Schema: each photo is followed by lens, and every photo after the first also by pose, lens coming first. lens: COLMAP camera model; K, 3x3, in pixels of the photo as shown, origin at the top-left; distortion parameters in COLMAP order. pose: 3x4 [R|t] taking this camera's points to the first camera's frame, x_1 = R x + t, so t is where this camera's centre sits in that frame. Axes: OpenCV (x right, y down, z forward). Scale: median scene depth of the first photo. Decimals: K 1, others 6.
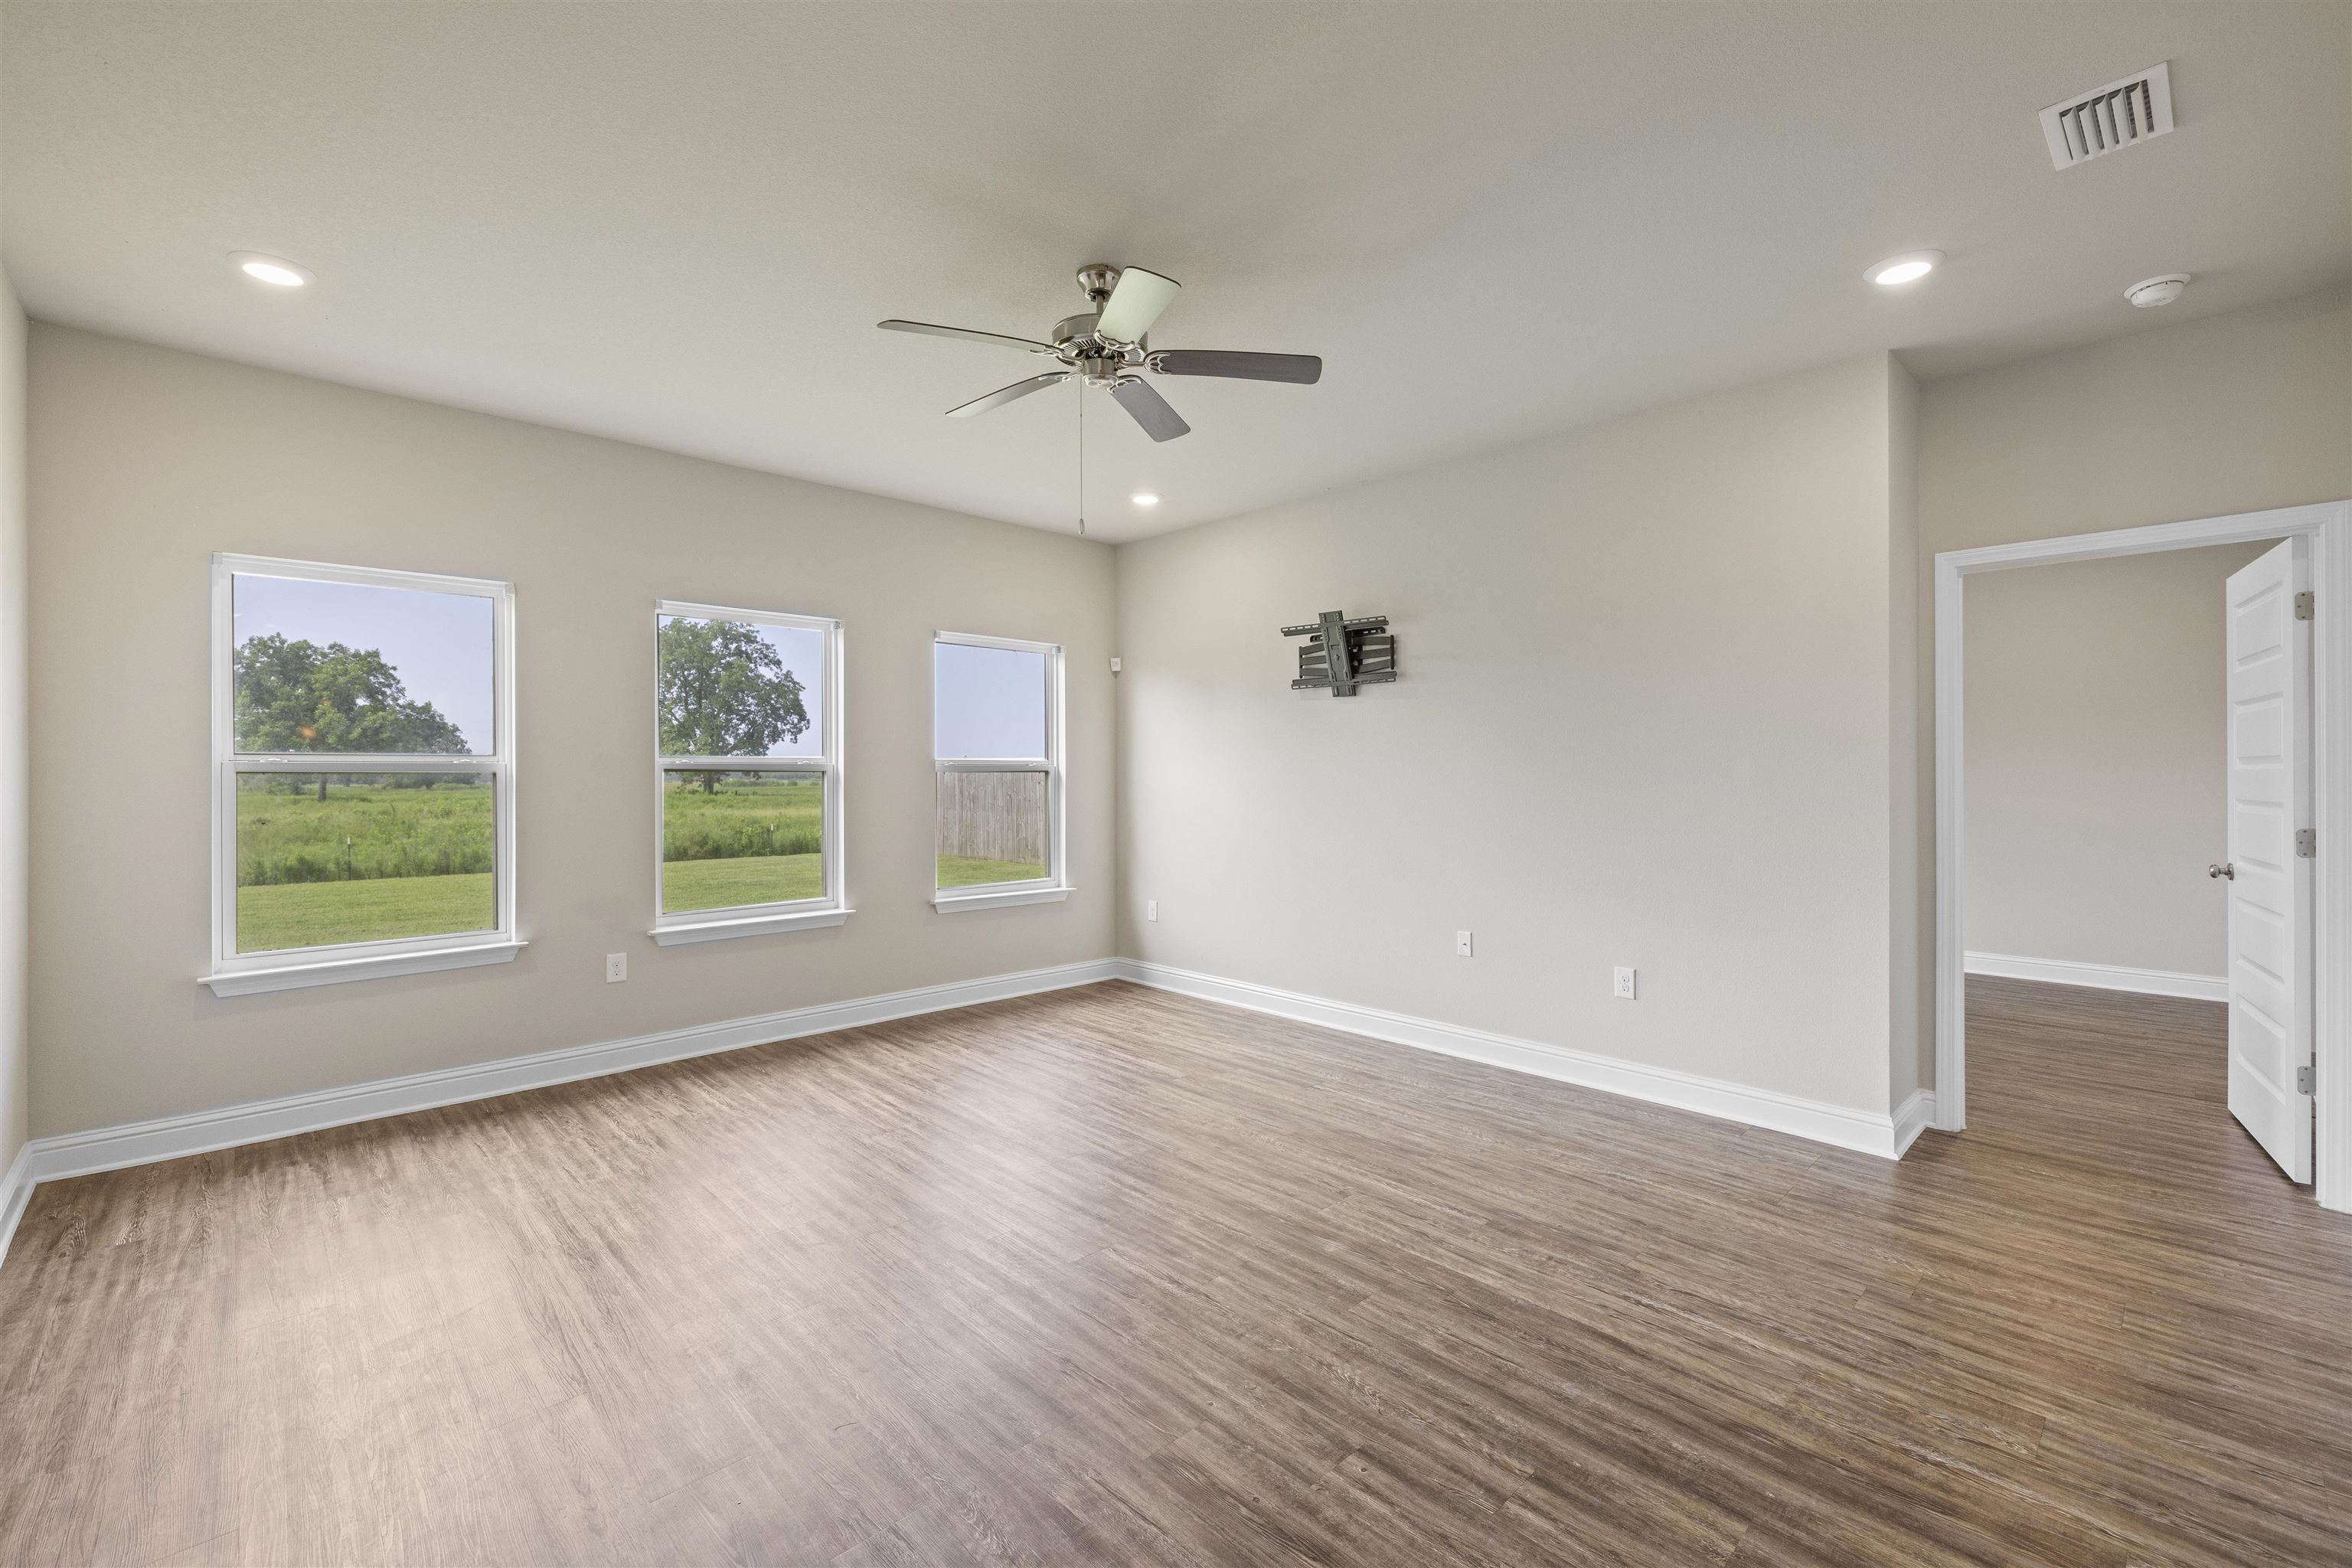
lens RADIAL K [[991.3, 0, 1171.2], [0, 991.3, 780.1], [0, 0, 1]] dist [0.001672, 0.000045]
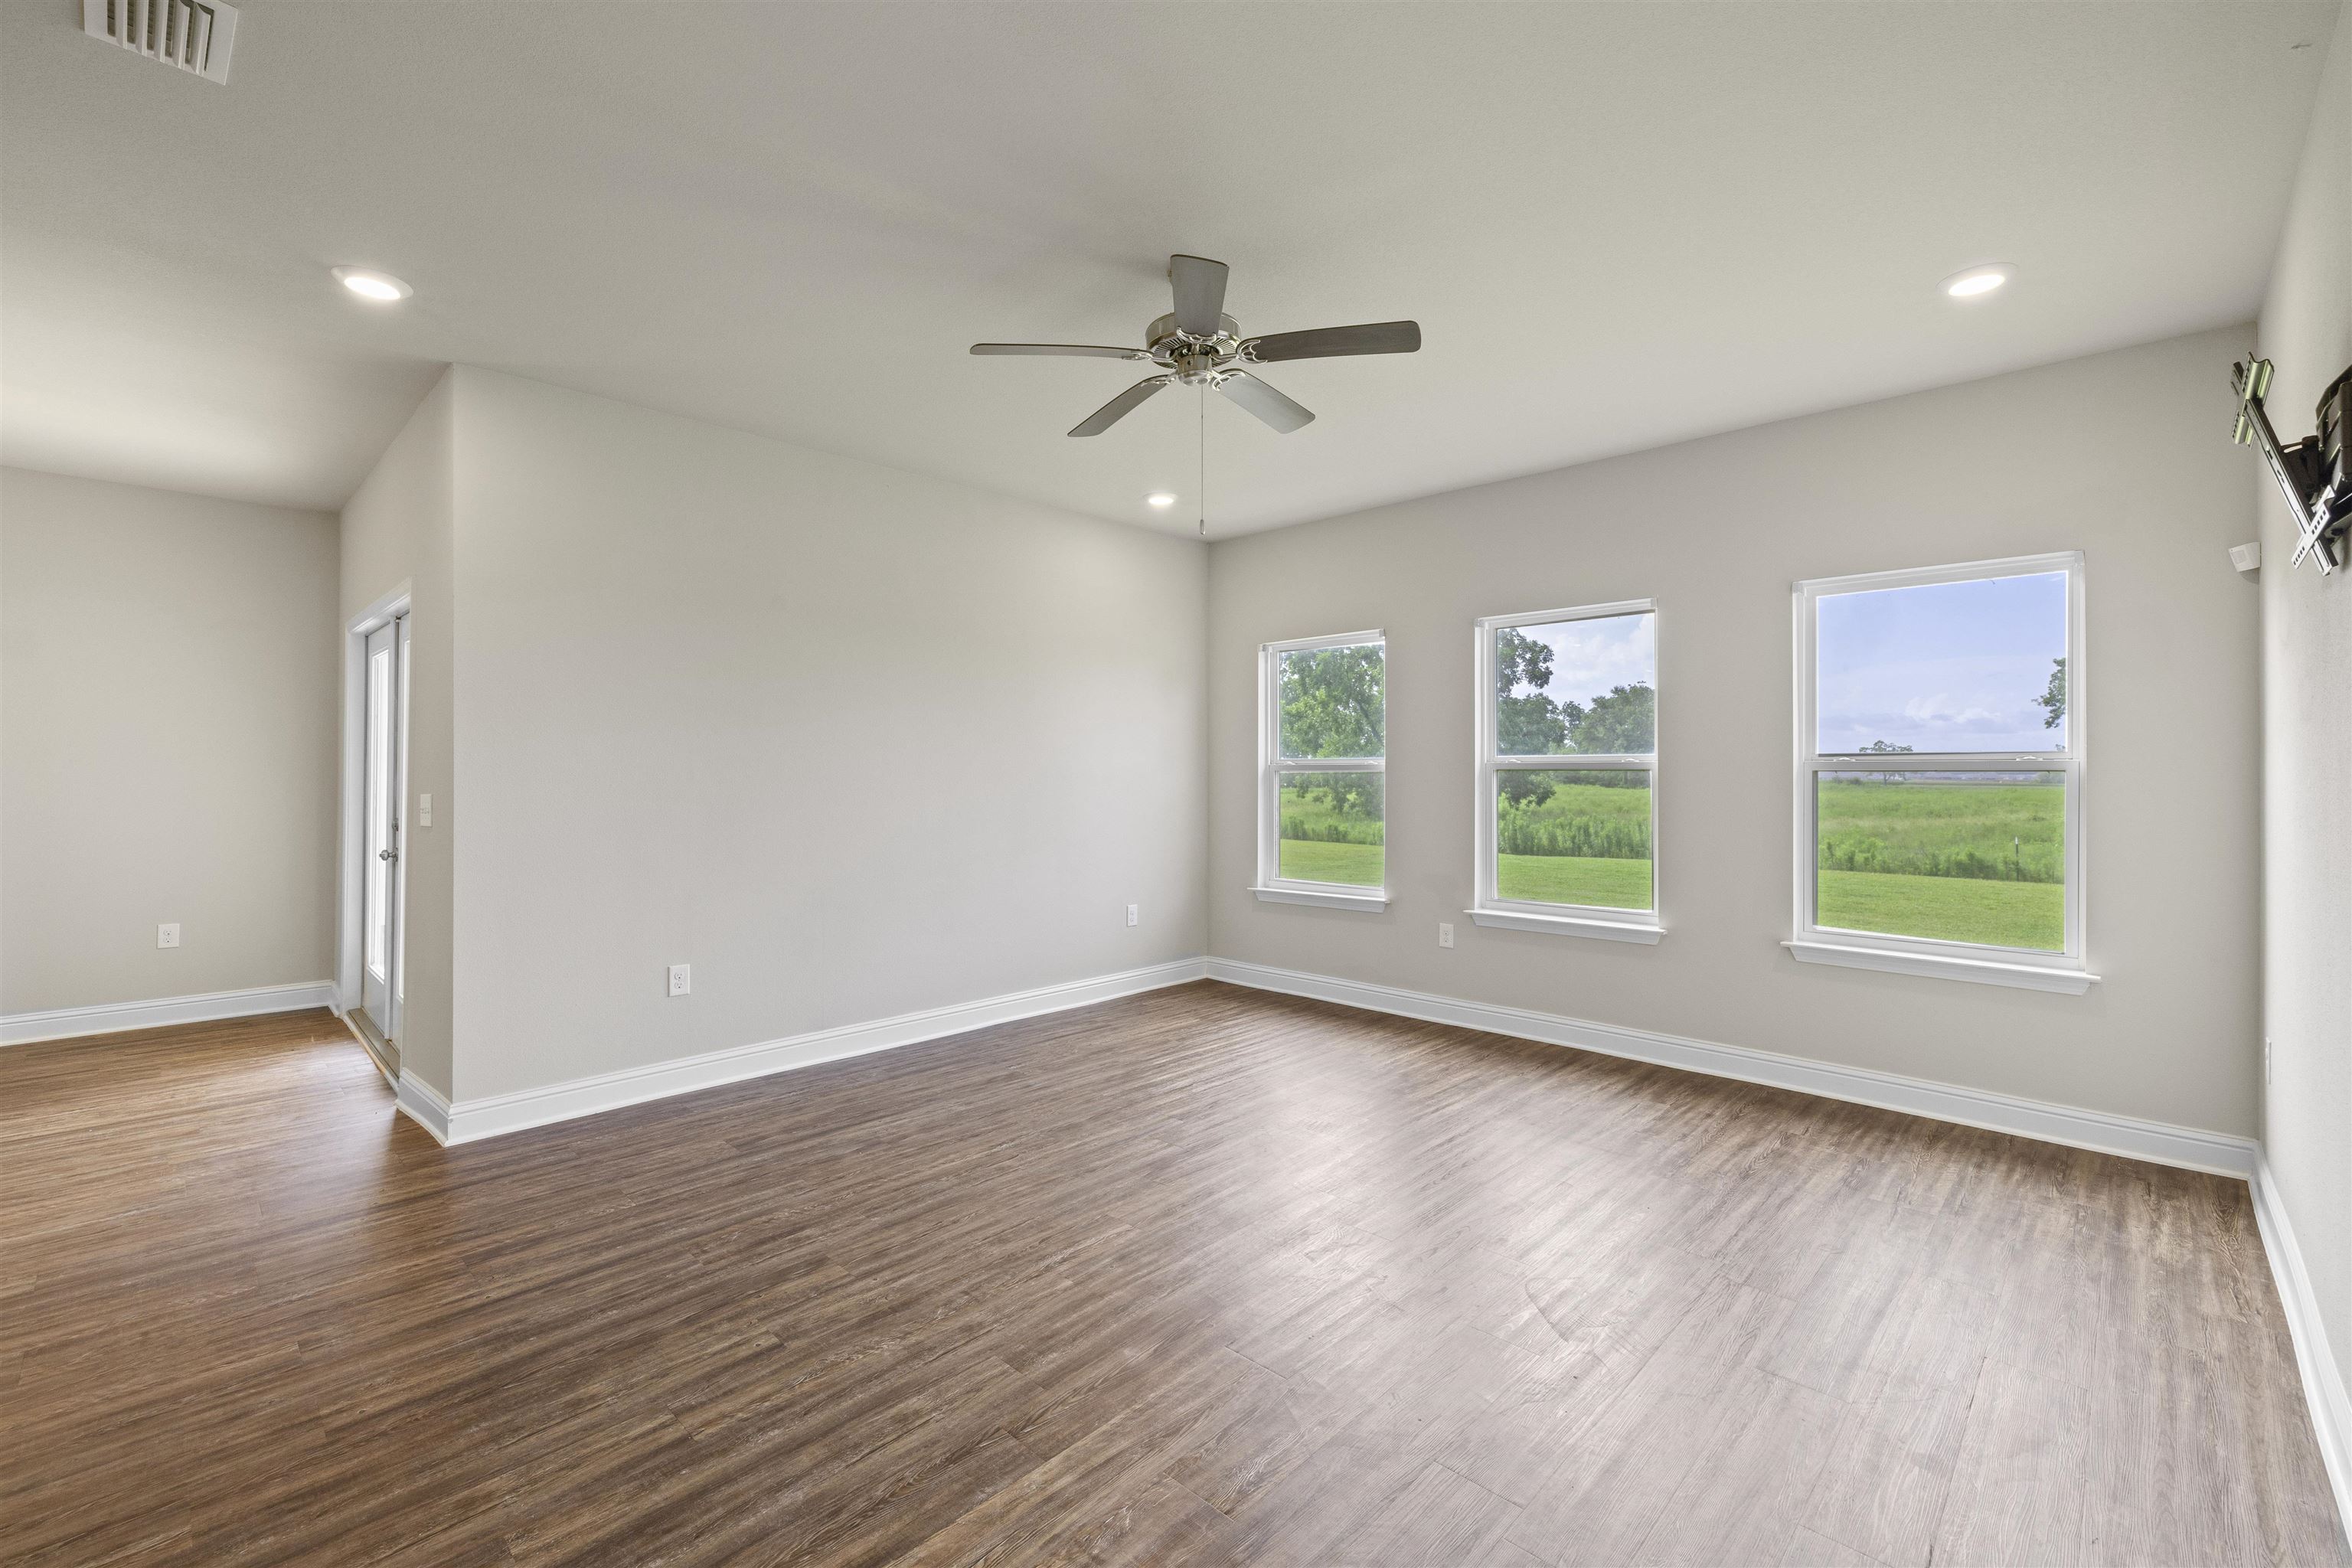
lens RADIAL K [[991.3, 0, 1171.2], [0, 991.3, 780.1], [0, 0, 1]] dist [0.001672, 0.000045]
pose [[0.038026, 0.010441, -0.999222, 1.254309], [-0.010297, 0.999896, 0.010056, -0.010045], [0.999224, 0.009907, 0.038130, 1.285013]]
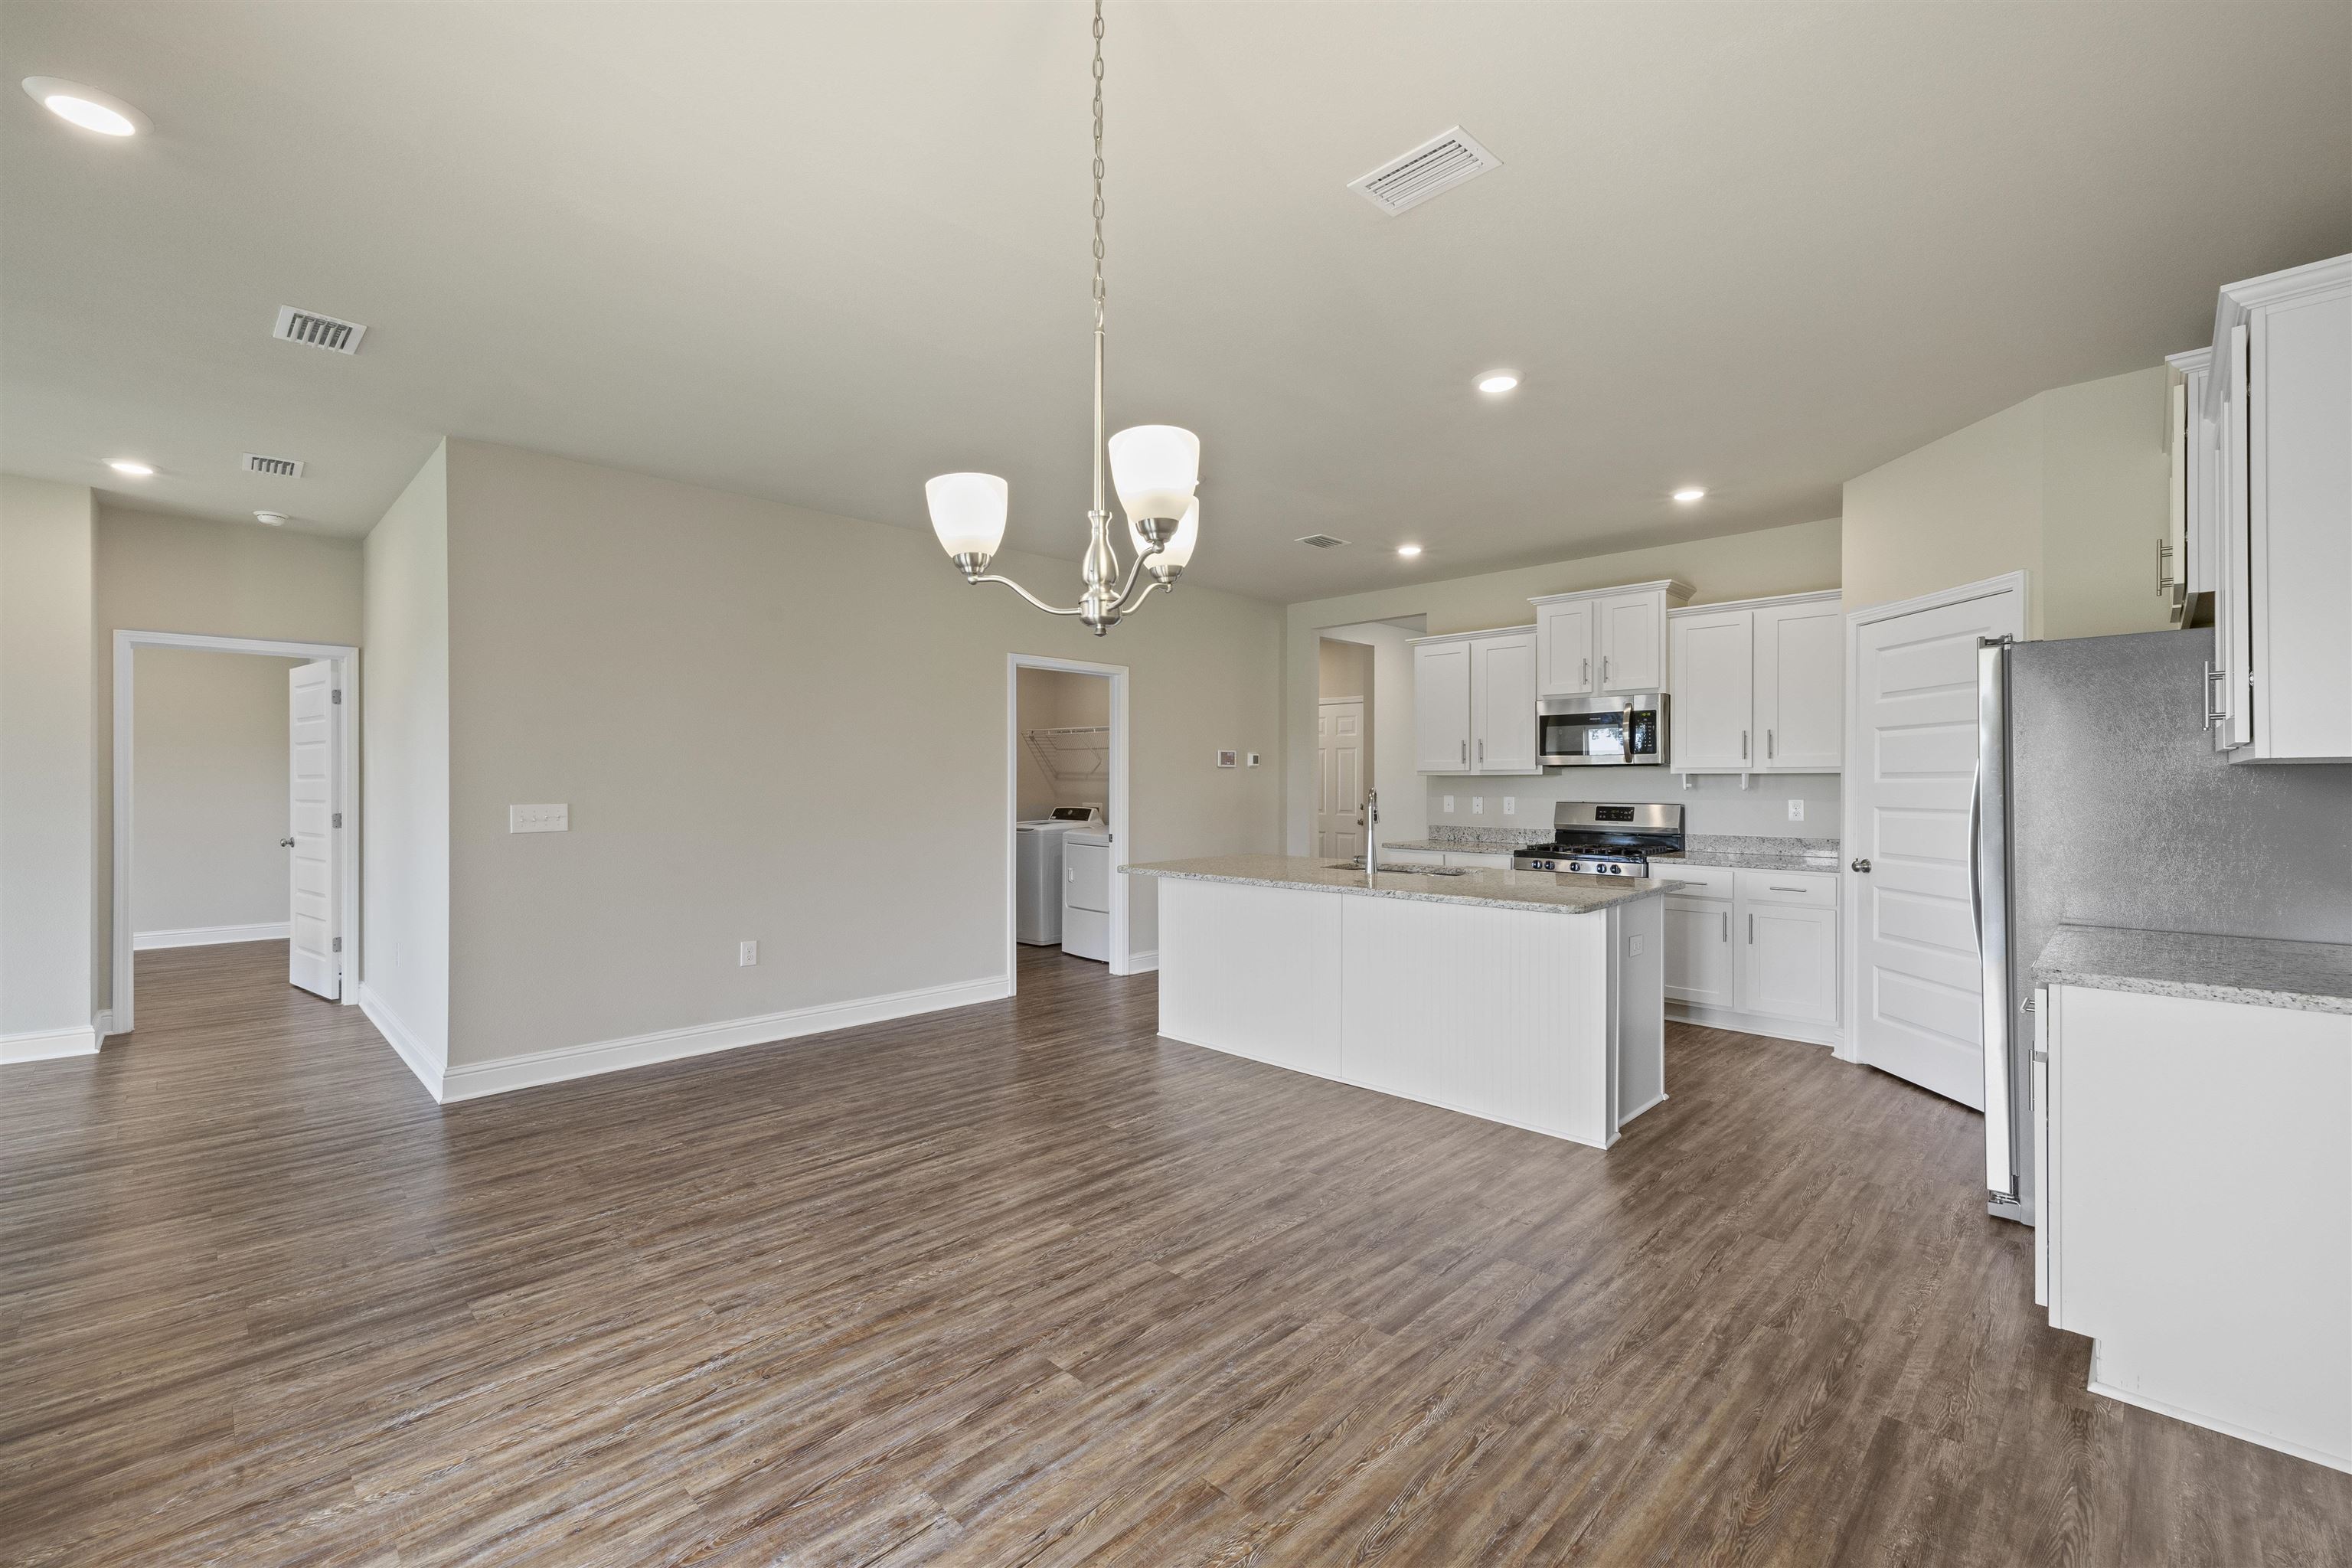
lens RADIAL K [[991.3, 0, 1171.2], [0, 991.3, 780.1], [0, 0, 1]] dist [0.001672, 0.000045]
pose [[-0.022050, 0.005377, 0.999742, -0.606500], [0.006250, 0.999967, -0.005241, 0.003714], [-0.999737, 0.006132, -0.022083, -0.425969]]
